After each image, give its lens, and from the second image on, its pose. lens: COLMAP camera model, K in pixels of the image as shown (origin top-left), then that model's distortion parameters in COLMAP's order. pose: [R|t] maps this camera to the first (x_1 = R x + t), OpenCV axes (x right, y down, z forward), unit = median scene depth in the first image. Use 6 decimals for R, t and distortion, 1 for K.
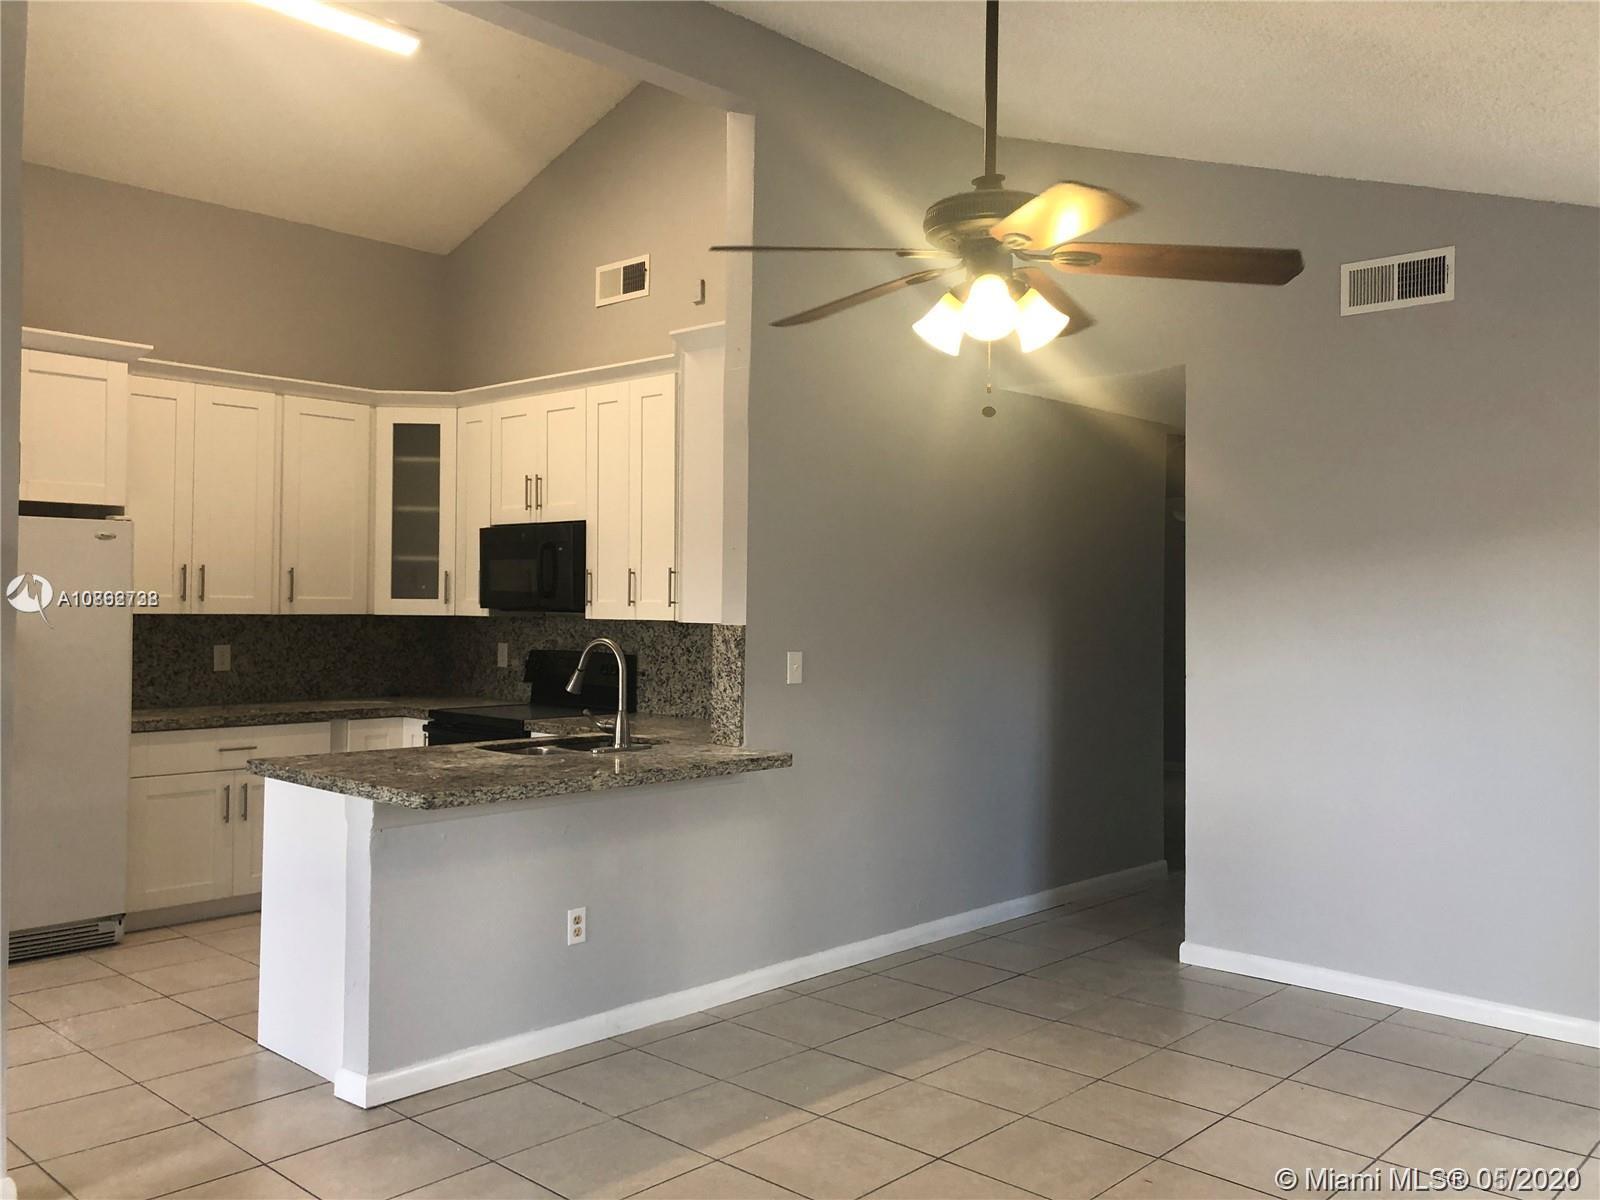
lens RADIAL K [[1308.1, 0, 800.0], [0, 1308.1, 600.0], [0, 0, 1]] dist [0.074065, -0.120706]
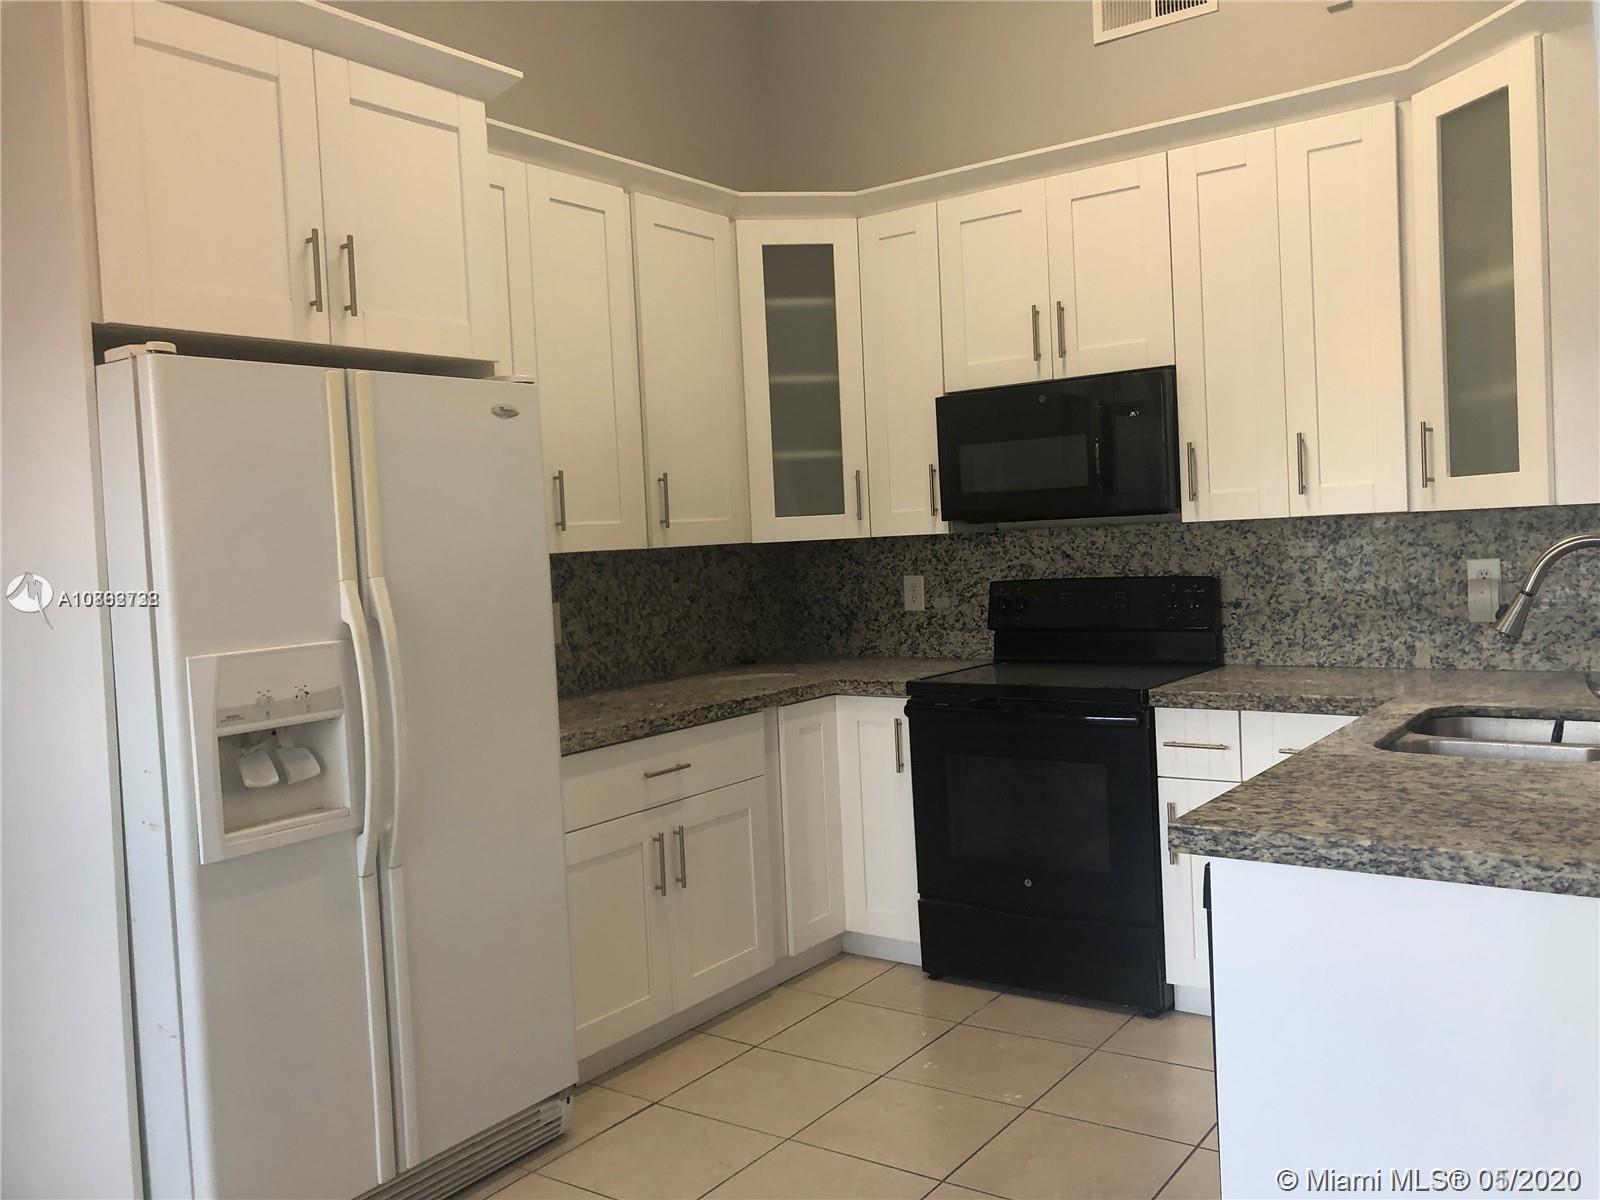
lens RADIAL K [[1312.6, 0, 806.1], [0, 1312.6, 581.0], [0, 0, 1]] dist [0.114629, -0.279845]
pose [[0.990182, -0.064298, 0.124116, -0.418914], [0.059749, 0.997410, 0.040032, 0.006067], [-0.126369, -0.032223, 0.991460, 0.386831]]
